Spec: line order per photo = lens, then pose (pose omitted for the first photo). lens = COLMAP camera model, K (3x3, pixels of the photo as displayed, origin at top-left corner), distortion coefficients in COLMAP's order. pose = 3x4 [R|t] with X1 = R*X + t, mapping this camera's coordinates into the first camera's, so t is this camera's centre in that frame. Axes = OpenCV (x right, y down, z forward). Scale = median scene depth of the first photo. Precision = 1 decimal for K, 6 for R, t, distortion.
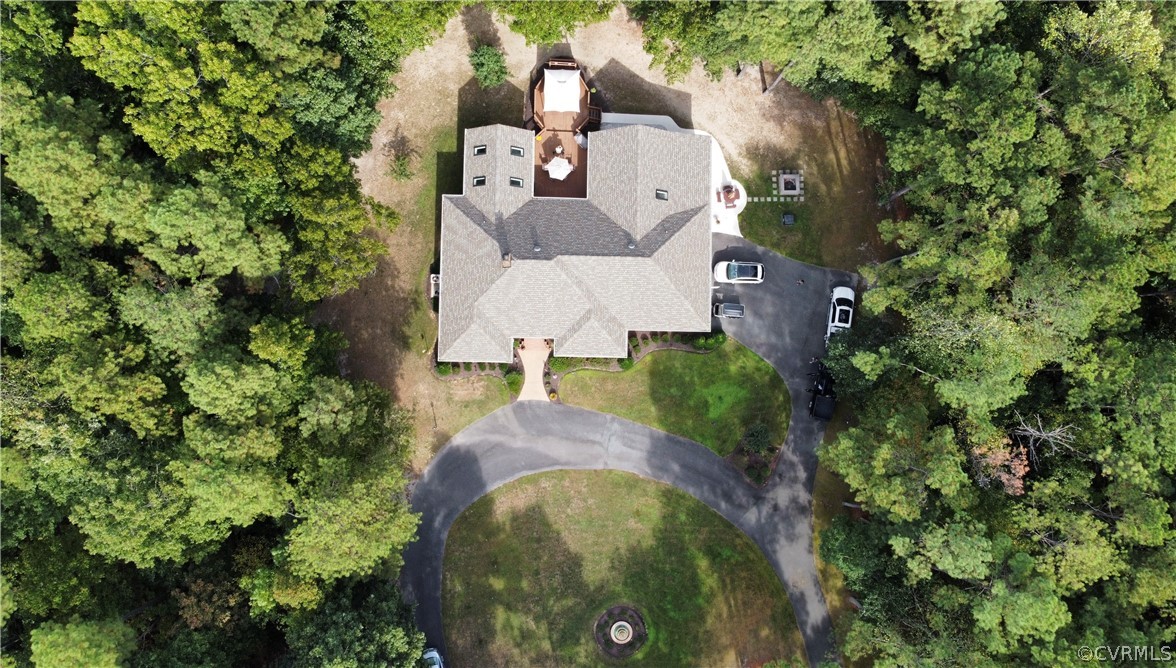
lens RADIAL K [[883.4, 0, 587.9], [0, 883.4, 334.1], [0, 0, 1]] dist [0.007139, -0.003847]
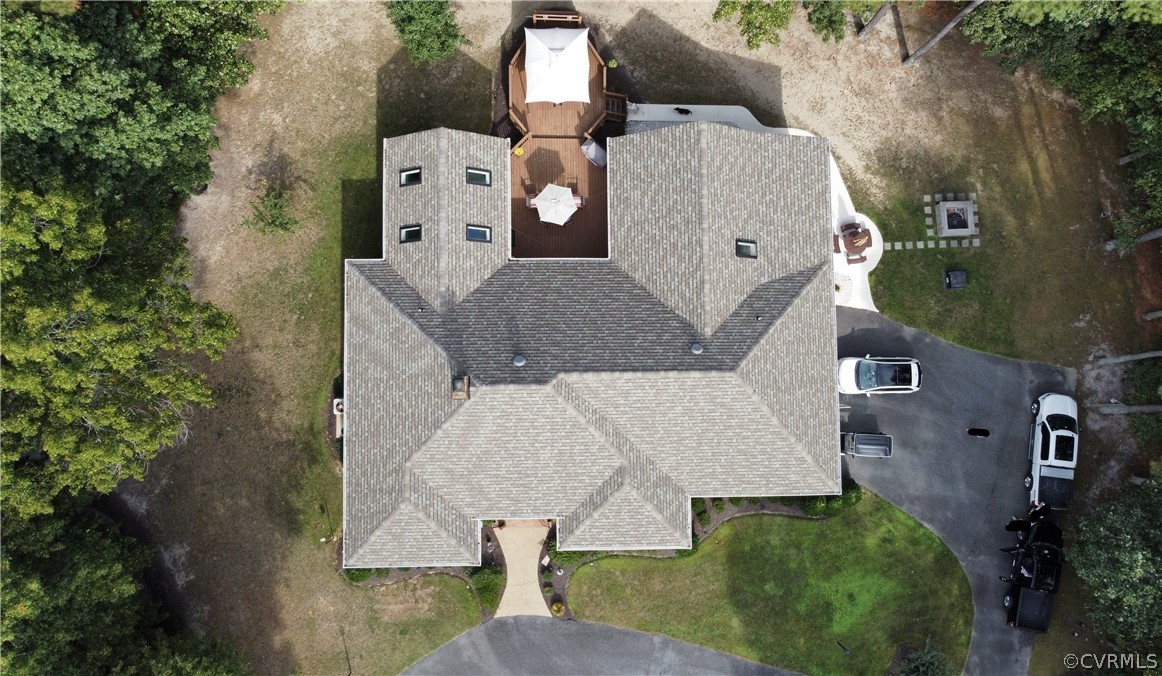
lens RADIAL K [[916.0, 0, 597.8], [0, 916.0, 342.1], [0, 0, 1]] dist [-0.001518, 0.015694]
pose [[0.999500, -0.030464, 0.008526, -0.013881], [0.030507, 0.999522, -0.004999, -0.095184], [-0.008369, 0.005256, 0.999951, 0.414458]]
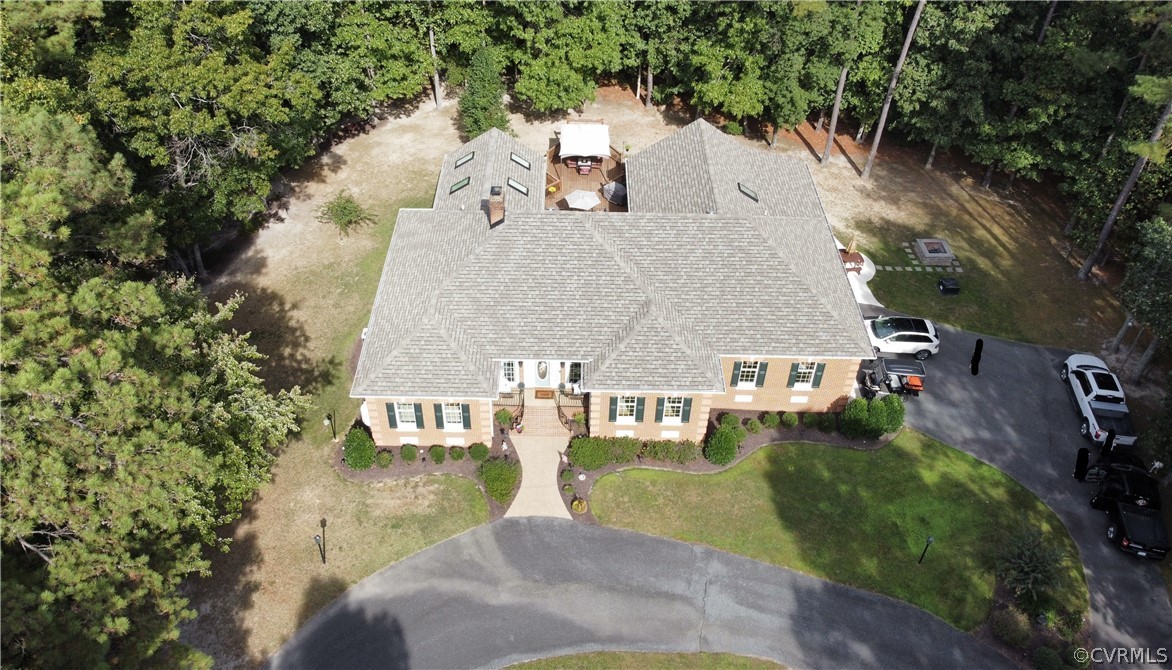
lens RADIAL K [[911.5, 0, 589.9], [0, 911.5, 334.8], [0, 0, 1]] dist [-0.000625, -0.006095]
pose [[0.999675, -0.021732, 0.013326, -0.038045], [0.024813, 0.709629, -0.704138, 0.352657], [0.005846, 0.704240, 0.709938, 0.578894]]
